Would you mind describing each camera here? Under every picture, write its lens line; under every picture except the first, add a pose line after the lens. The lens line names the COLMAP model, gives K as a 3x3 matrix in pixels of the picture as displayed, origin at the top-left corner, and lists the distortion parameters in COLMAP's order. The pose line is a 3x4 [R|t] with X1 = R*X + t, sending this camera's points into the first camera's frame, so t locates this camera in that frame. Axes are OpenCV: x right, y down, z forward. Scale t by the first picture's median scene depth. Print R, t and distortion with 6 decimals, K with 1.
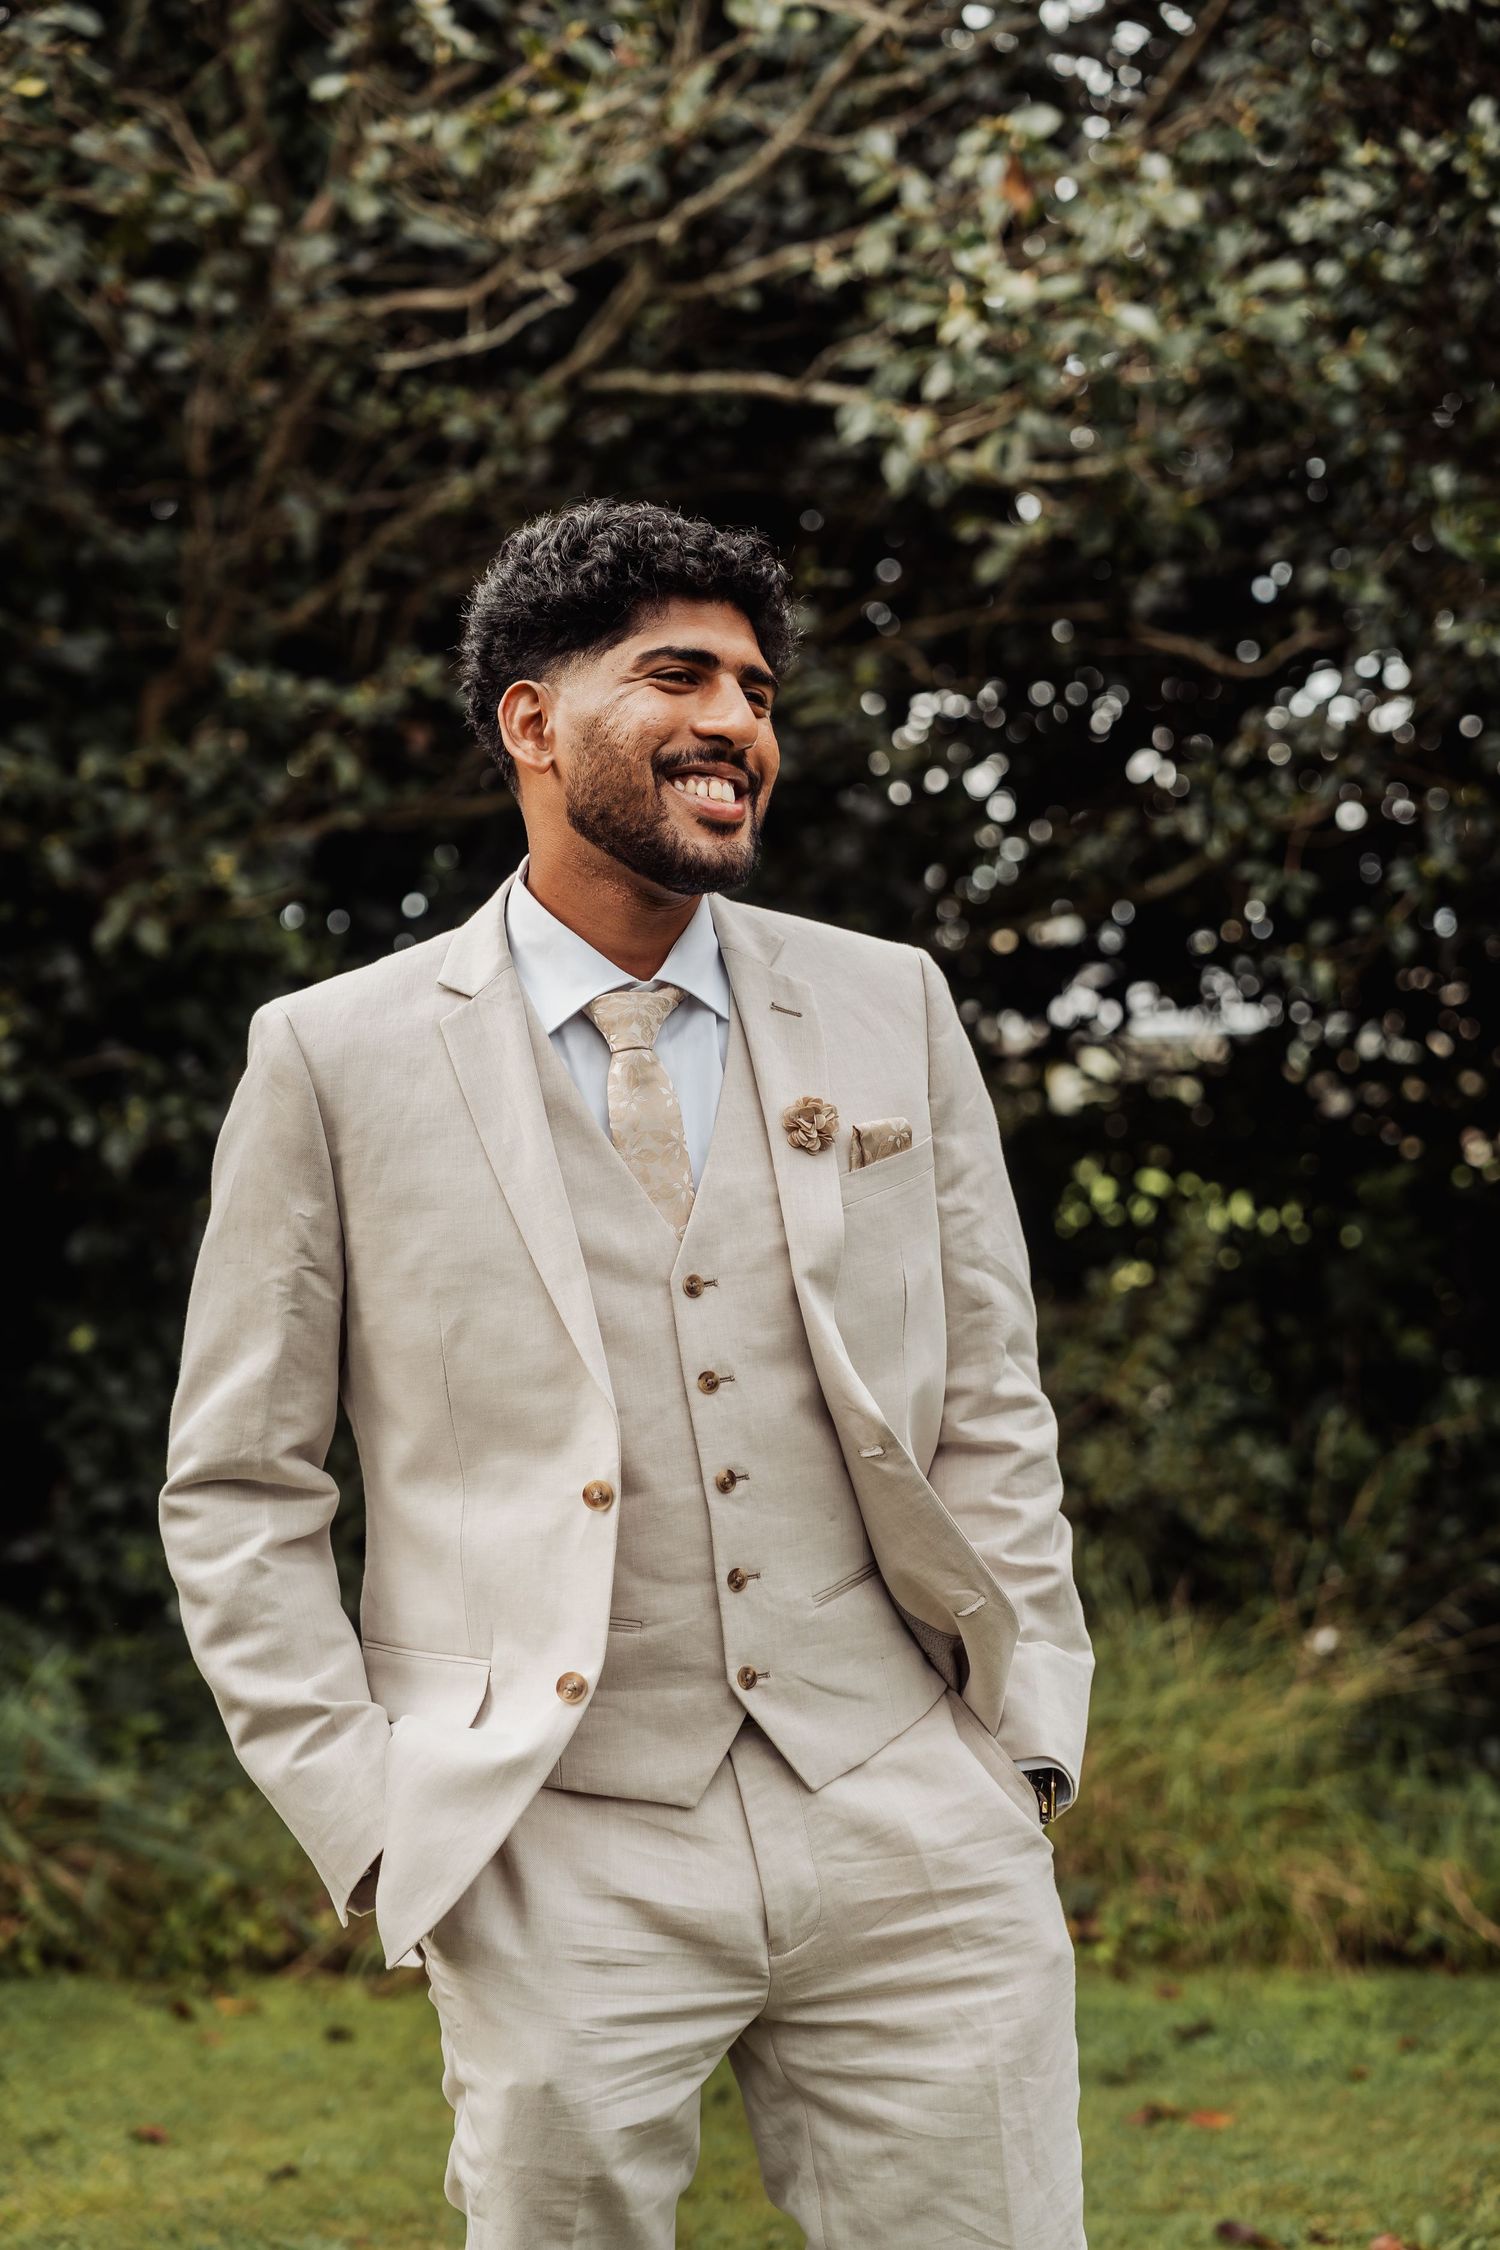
lens RADIAL K [[4243.8, 0, 728.9], [0, 4243.8, 1135.3], [0, 0, 1]] dist [0.282860, 0.000000]
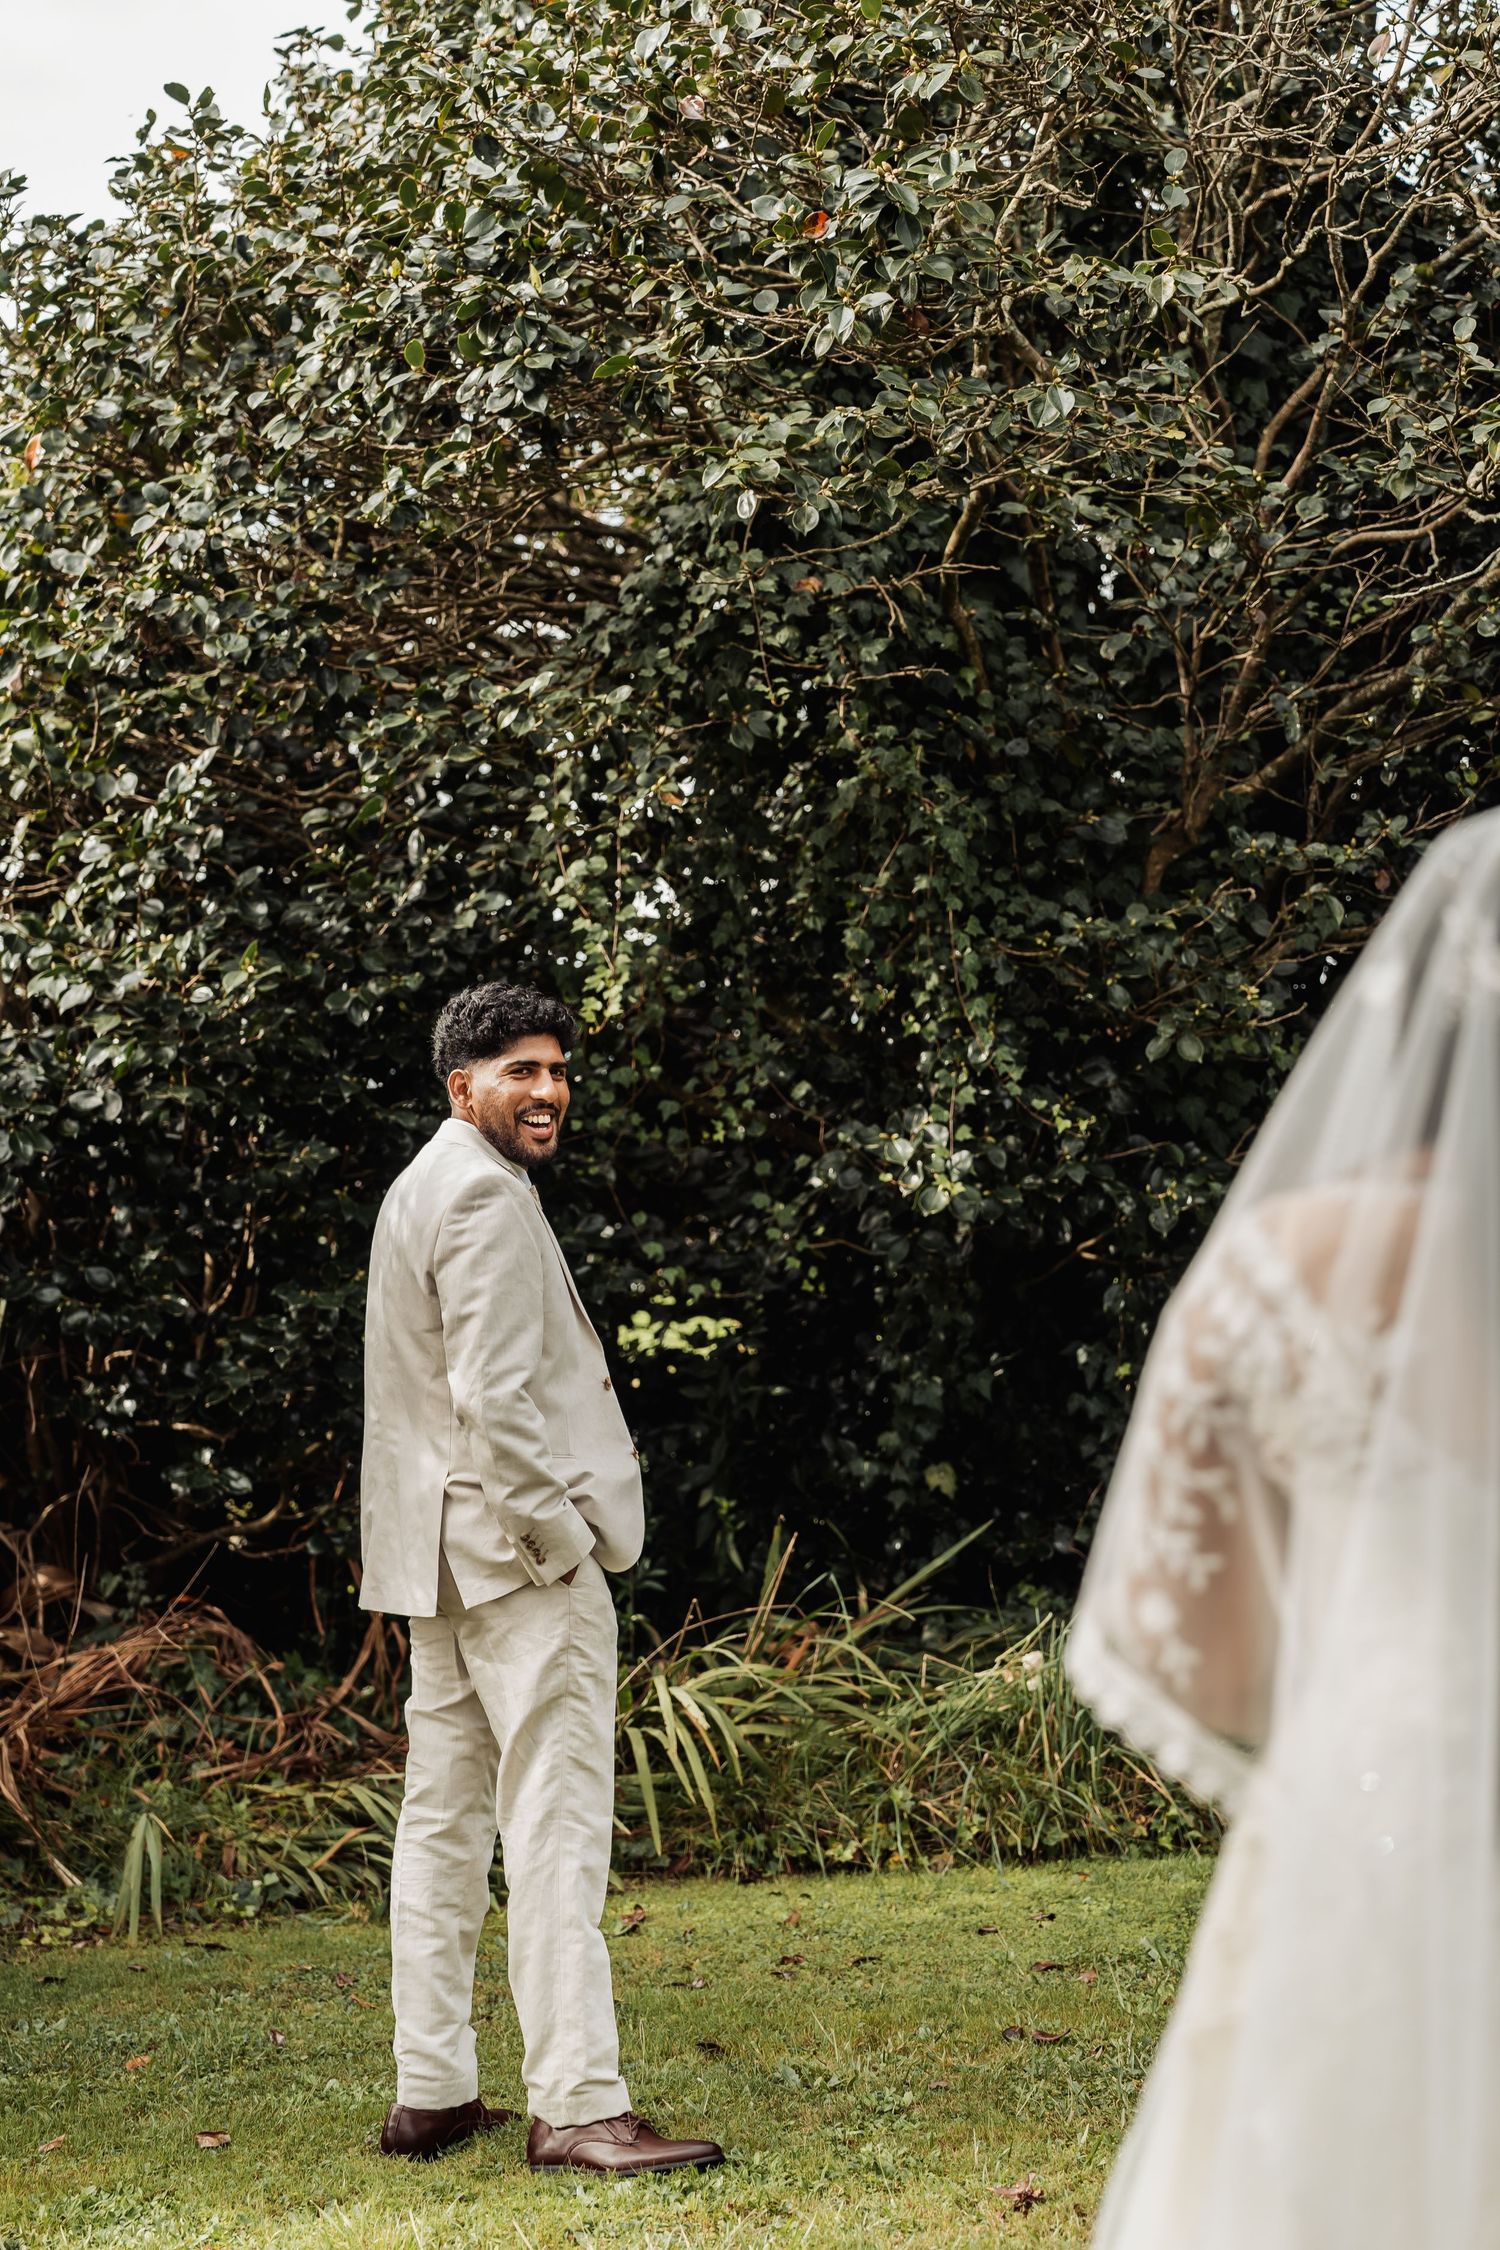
lens RADIAL K [[4243.8, 0, 750.3], [0, 4243.8, 1155.6], [0, 0, 1]] dist [0.282860, 0.000000]
pose [[0.991558, -0.040832, -0.123065, -0.114015], [0.039198, 0.999108, -0.015677, -0.000128], [0.123595, 0.010721, 0.992275, -0.285519]]
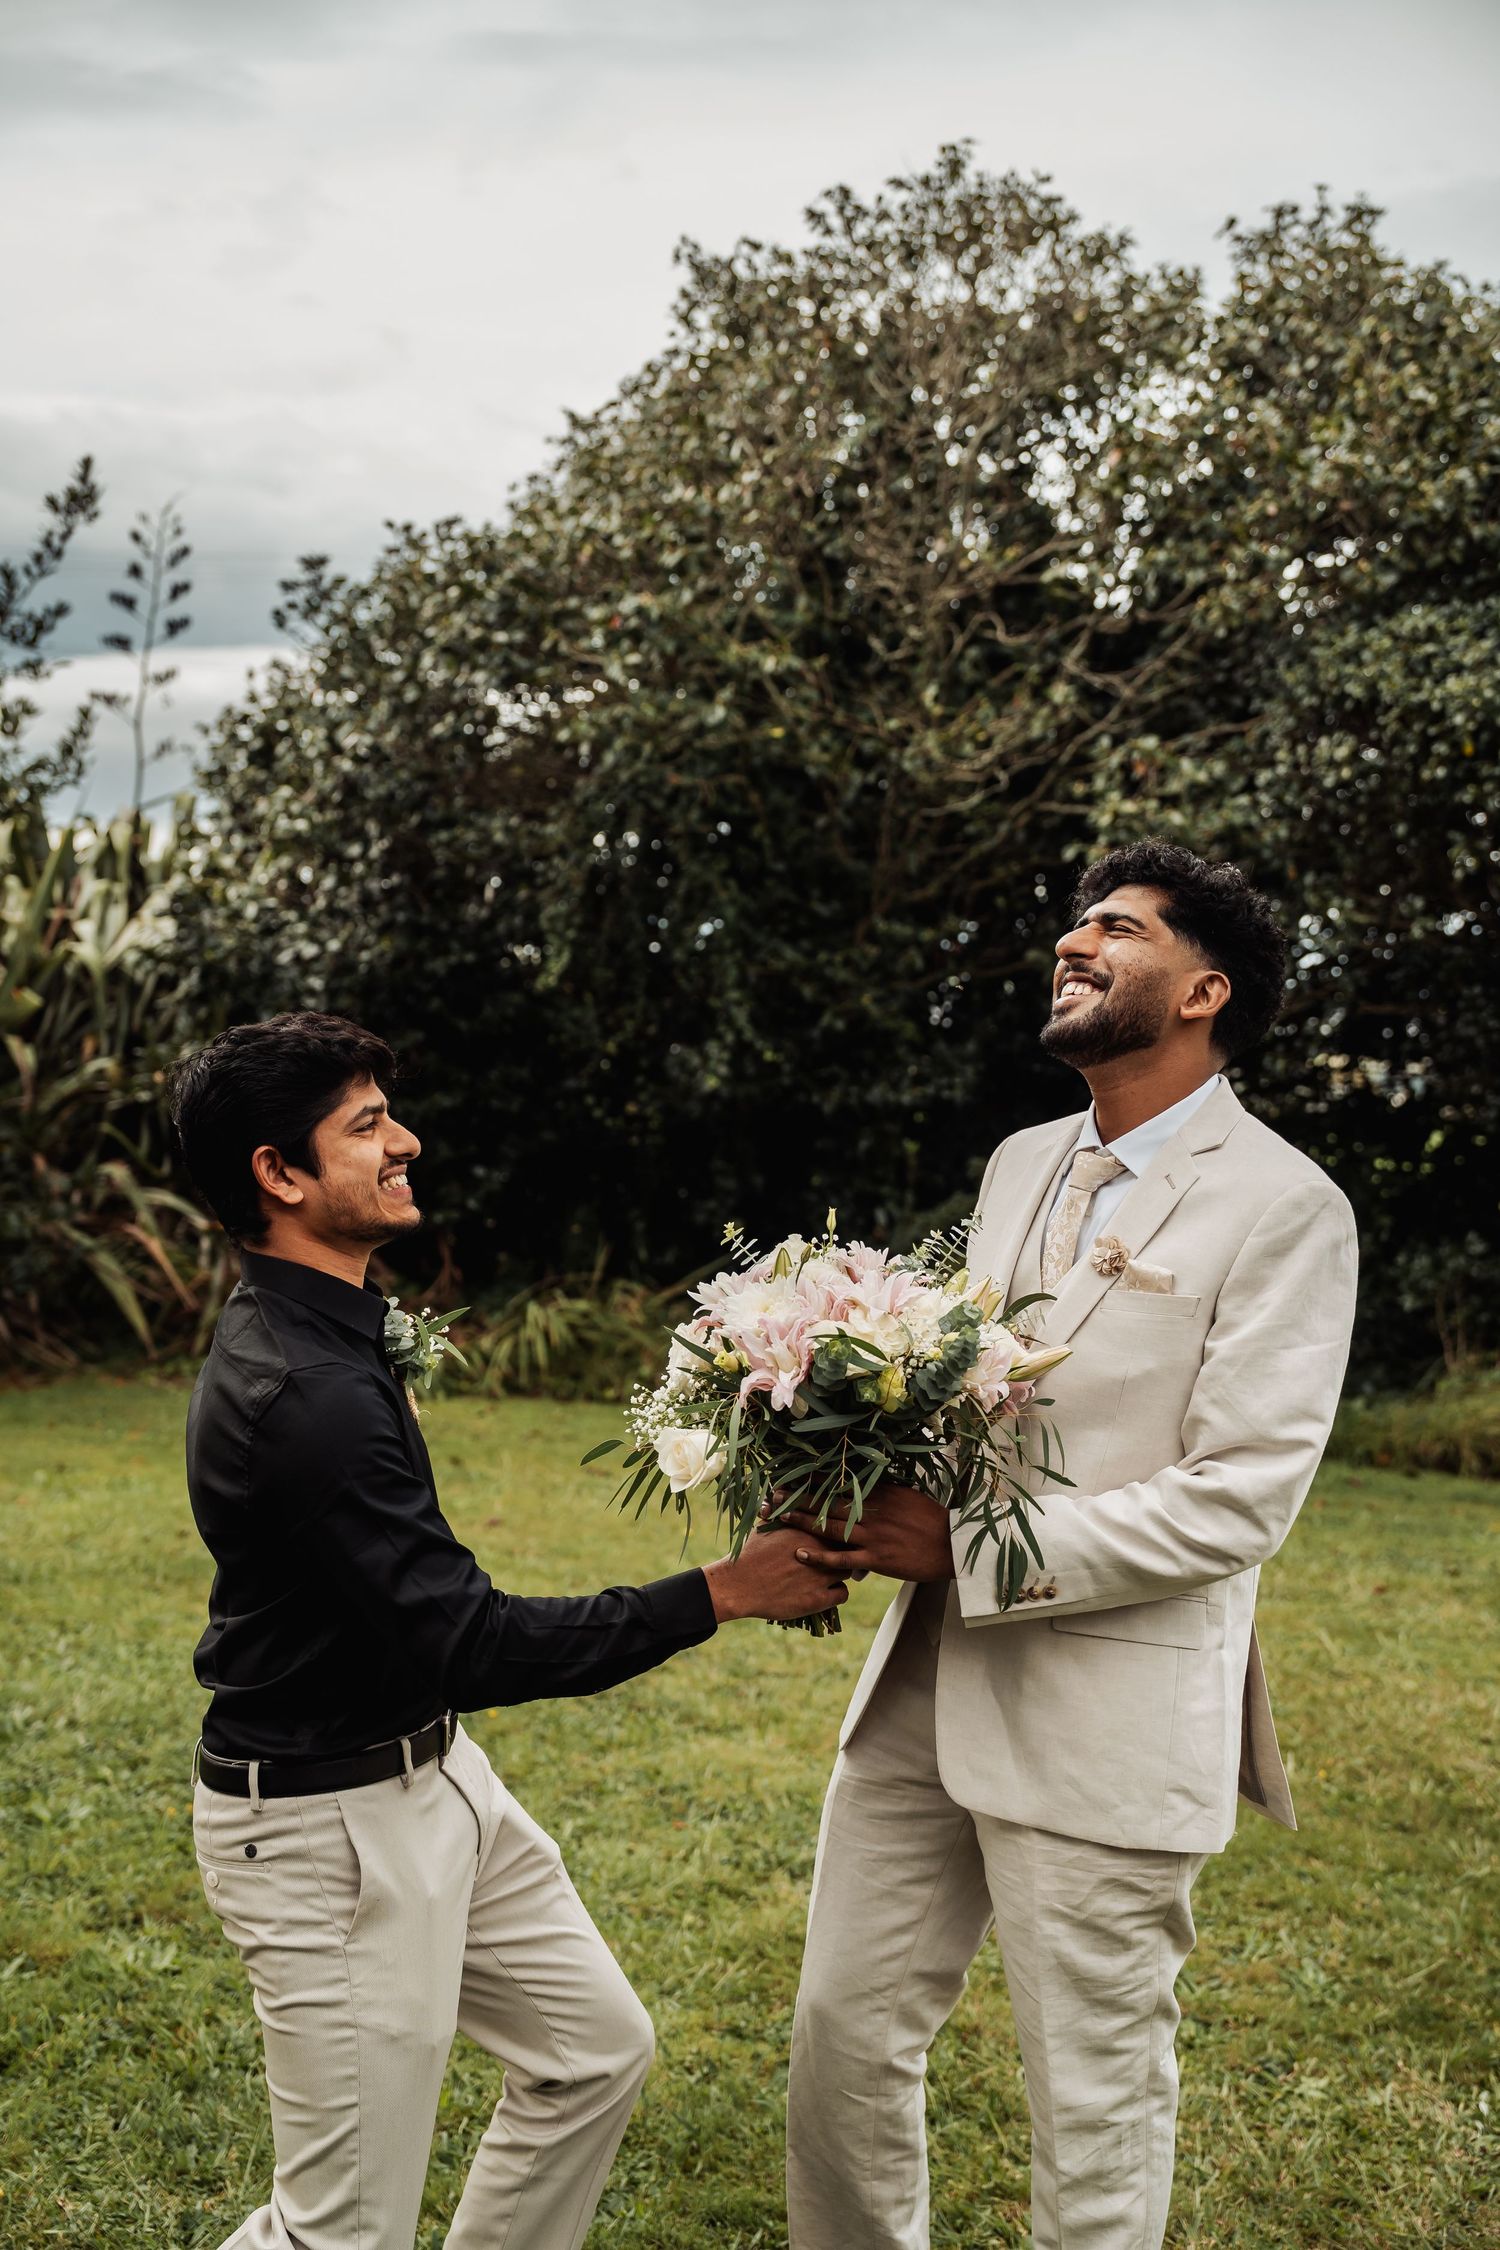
lens RADIAL K [[2540.4, 0, 730.6], [0, 2540.4, 1159.2], [0, 0, 1]] dist [0.061230, 0.000000]
pose [[0.960151, 0.062701, -0.272356, 0.230592], [-0.055279, 0.997863, 0.034850, -0.016057], [0.273959, -0.018406, 0.961565, -0.507051]]
